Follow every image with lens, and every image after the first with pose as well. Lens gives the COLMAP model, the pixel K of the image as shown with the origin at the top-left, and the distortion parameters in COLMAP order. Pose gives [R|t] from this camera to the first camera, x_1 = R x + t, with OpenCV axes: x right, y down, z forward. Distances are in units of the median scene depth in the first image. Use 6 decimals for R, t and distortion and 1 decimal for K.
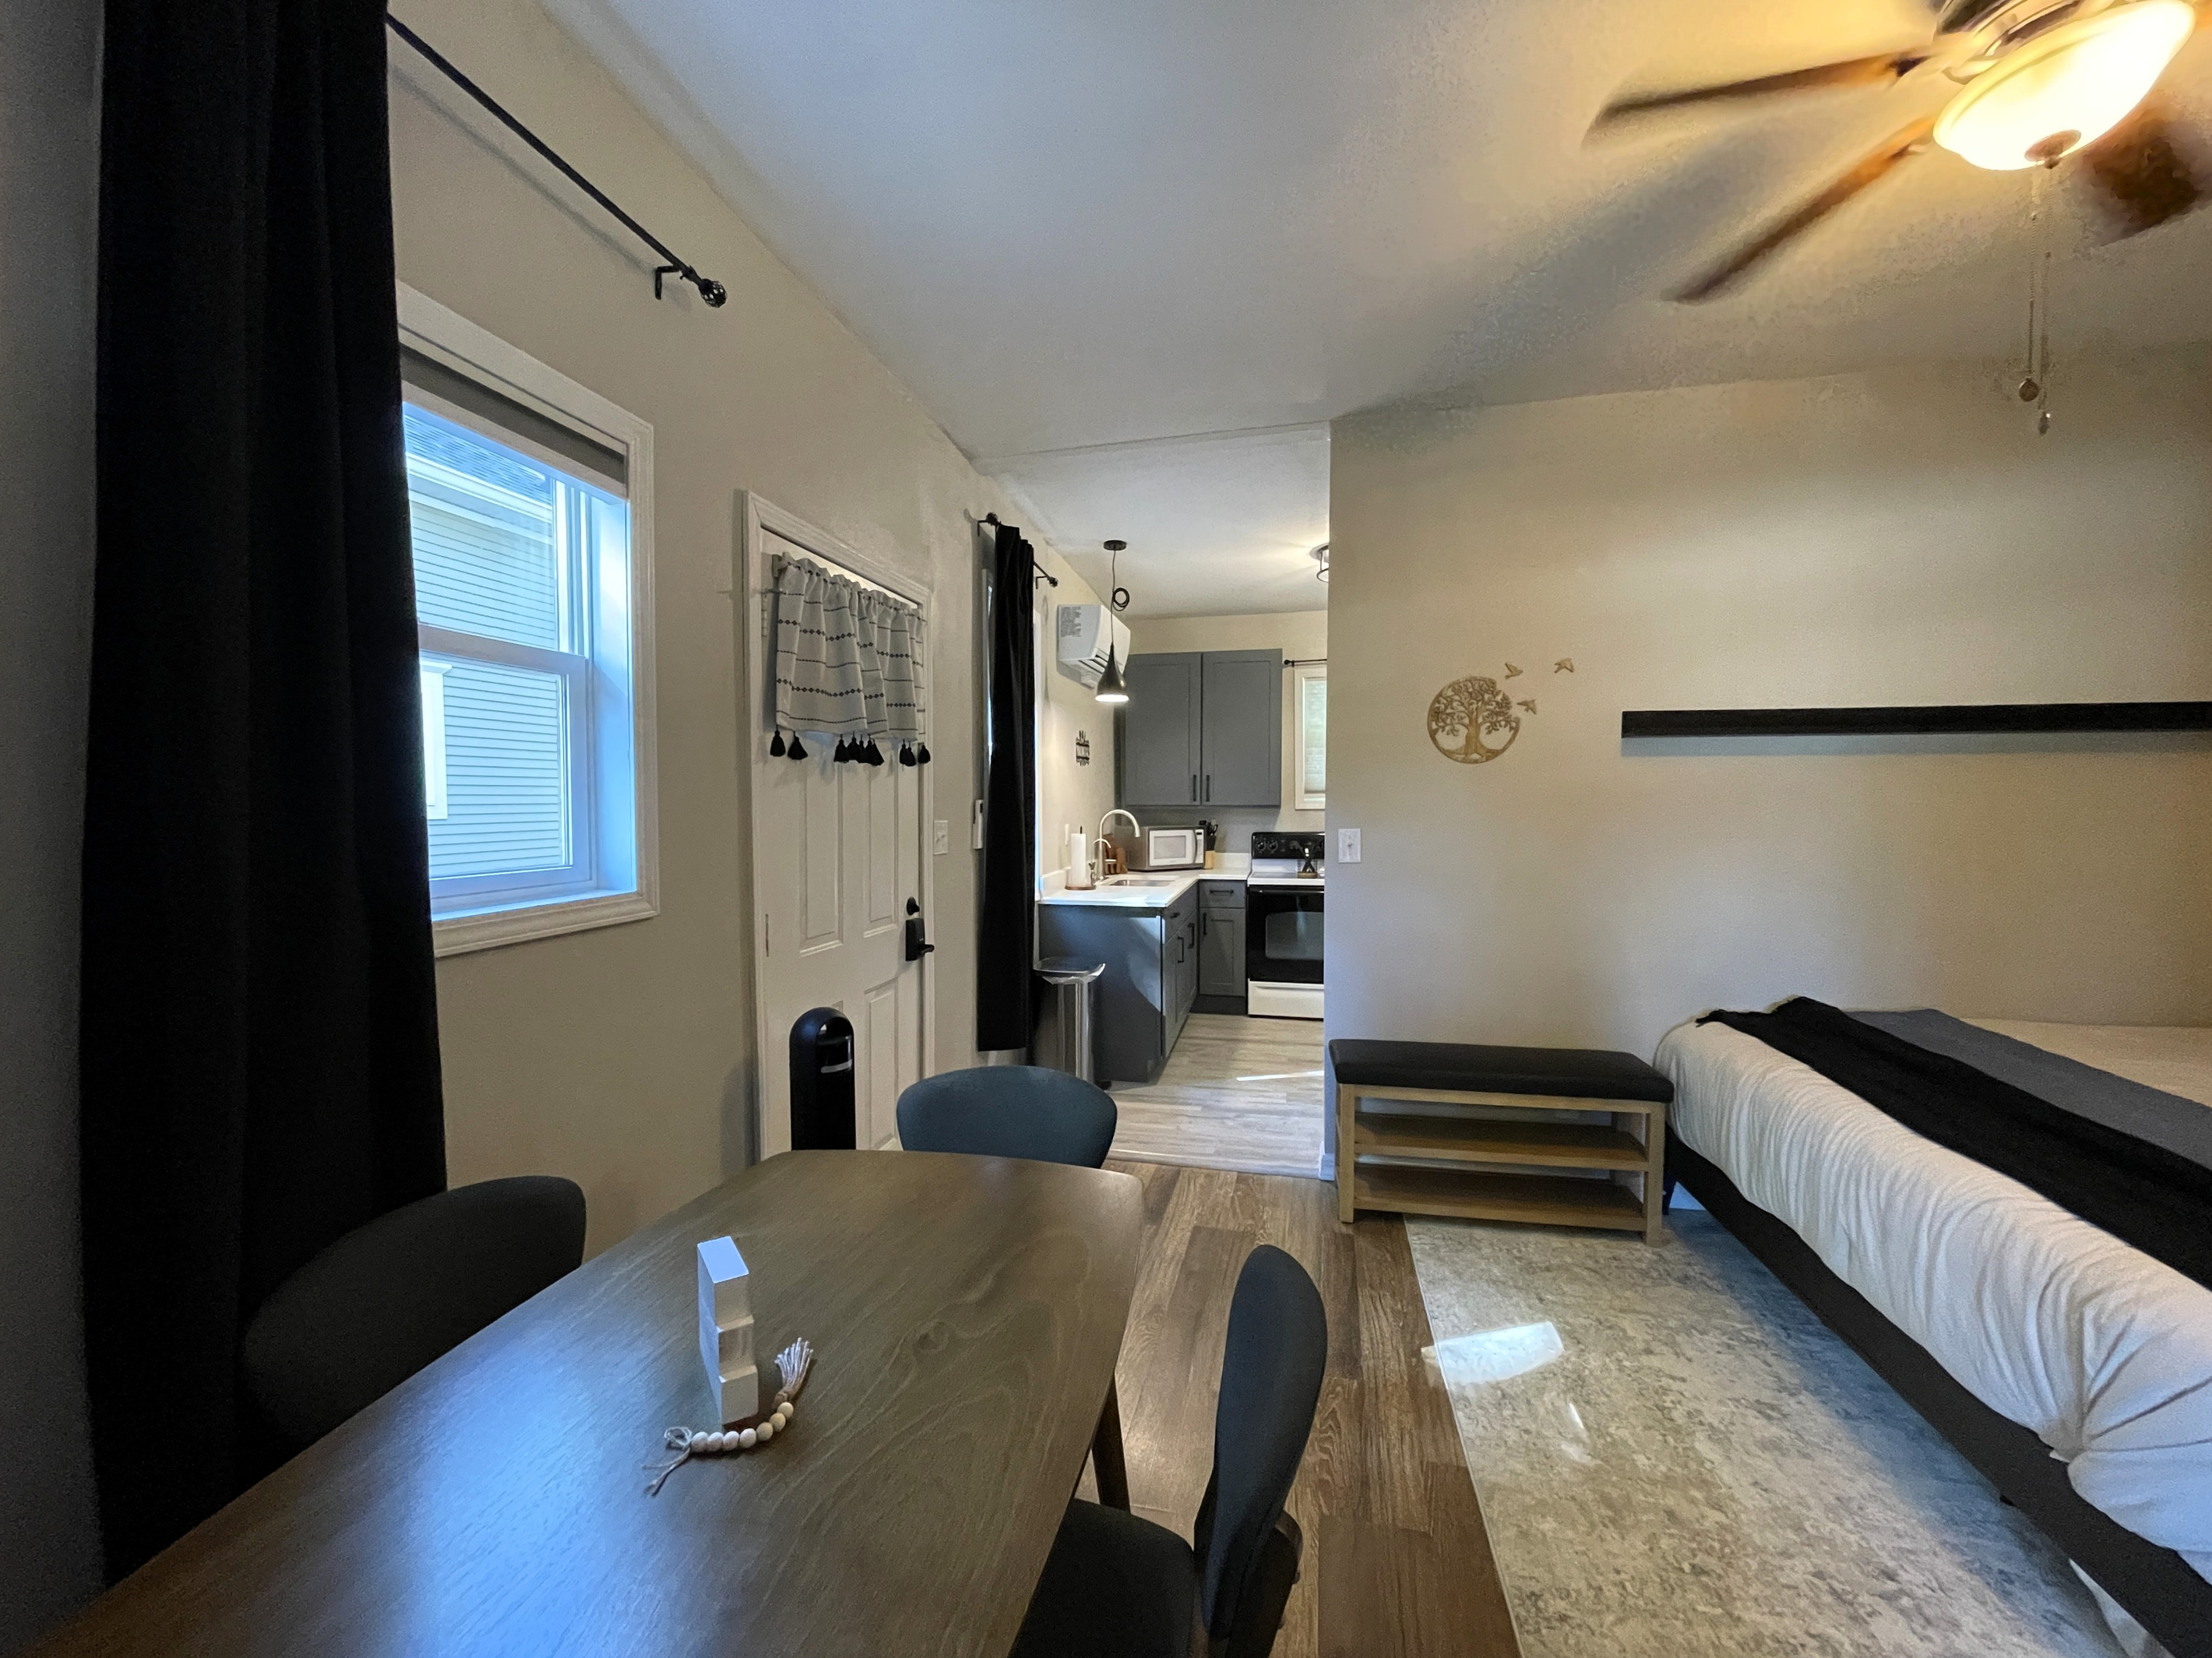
lens RADIAL K [[919.4, 0, 1105.5], [0, 919.4, 833.2], [0, 0, 1]] dist [0.001484, 0.000643]
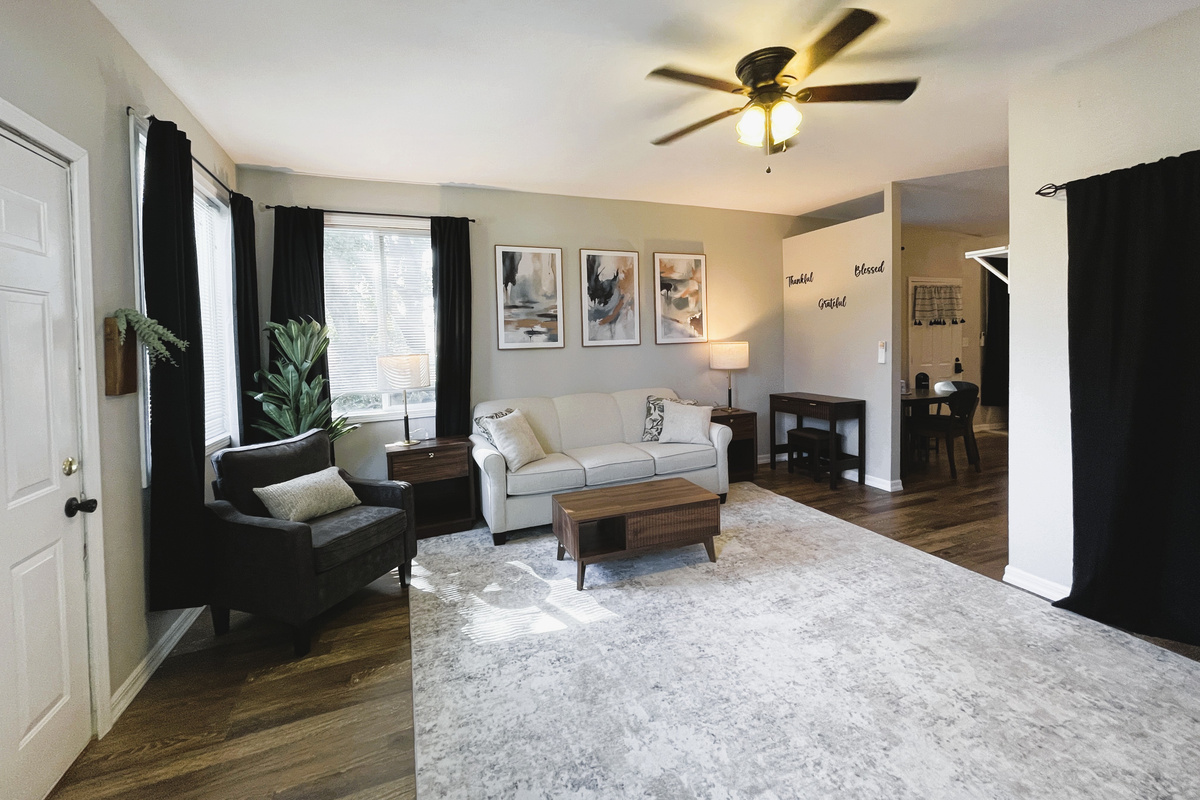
lens RADIAL K [[483.0, 0, 597.2], [0, 483.0, 353.2], [0, 0, 1]] dist [-0.001933, -0.000051]
pose [[0.567039, 0.010535, -0.823623, 0.614016], [-0.009174, 0.999937, 0.006474, 0.051351], [0.823640, 0.003885, 0.567100, -1.424404]]
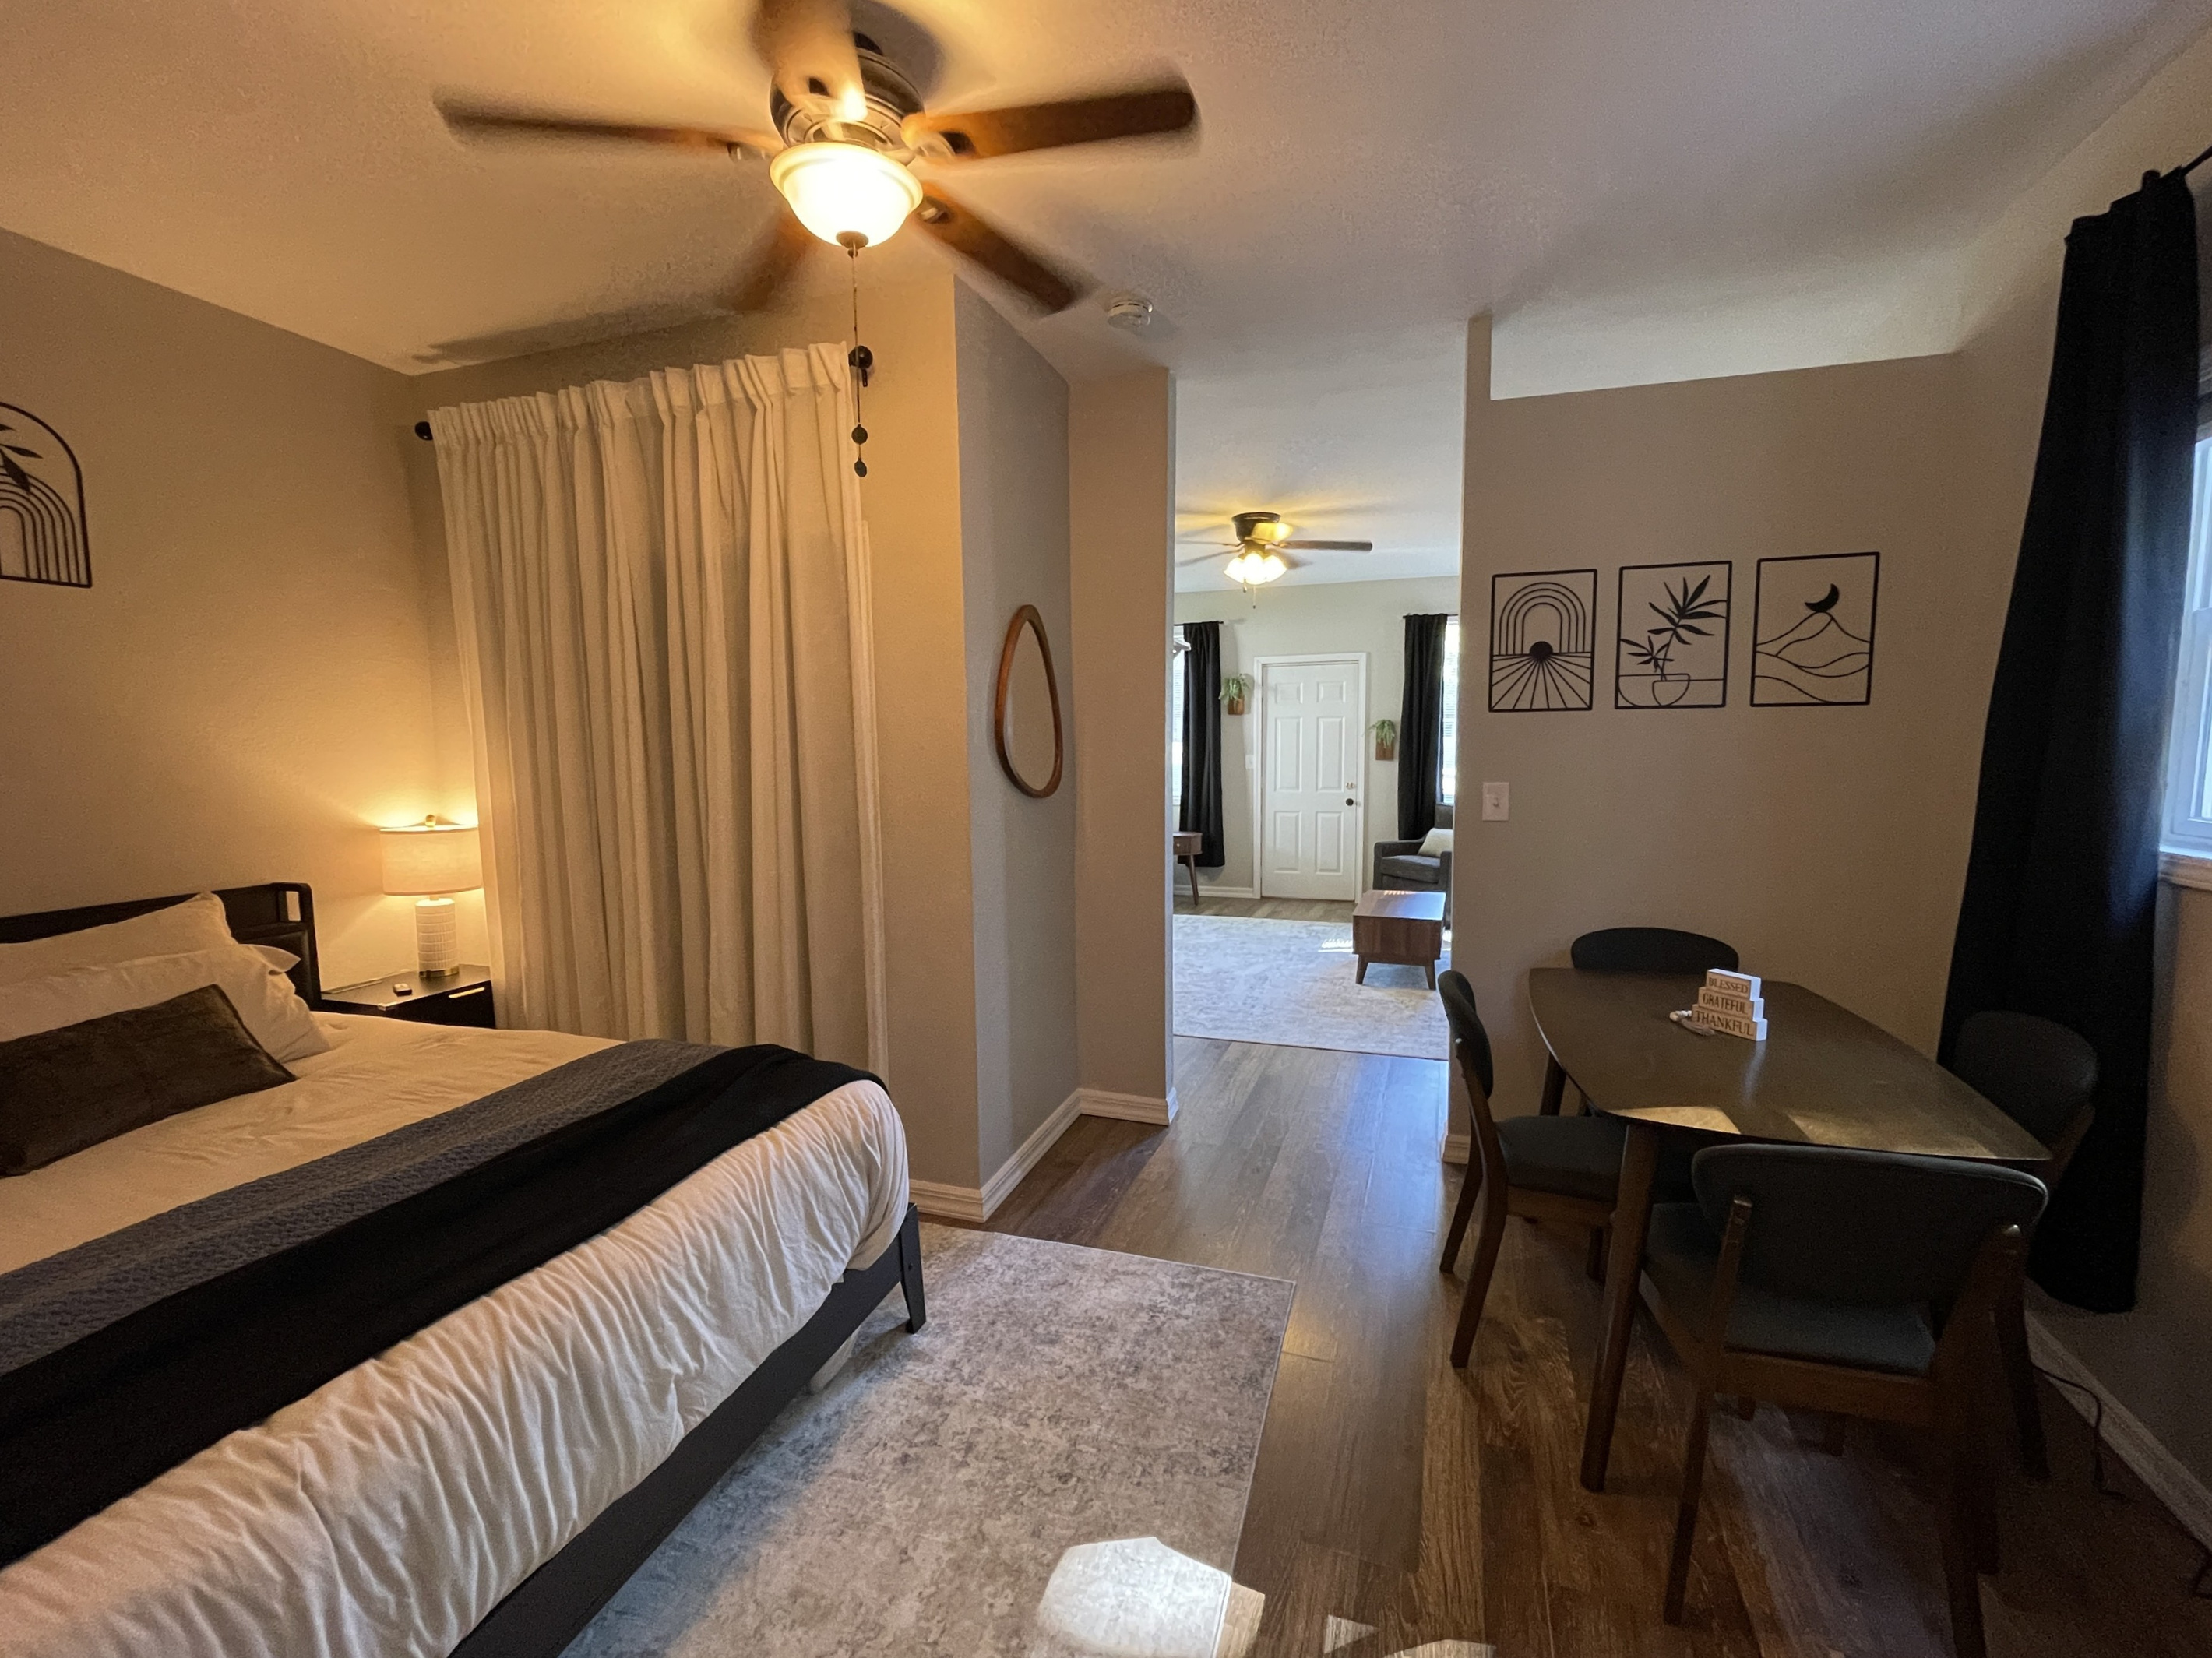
lens RADIAL K [[969.2, 0, 1101.7], [0, 969.2, 837.0], [0, 0, 1]] dist [-0.014685, 0.008568]
pose [[-0.993684, 0.001353, 0.112208, 0.239879], [0.017171, 0.989986, 0.140117, -0.056014], [-0.110895, 0.141159, -0.983756, 1.025659]]
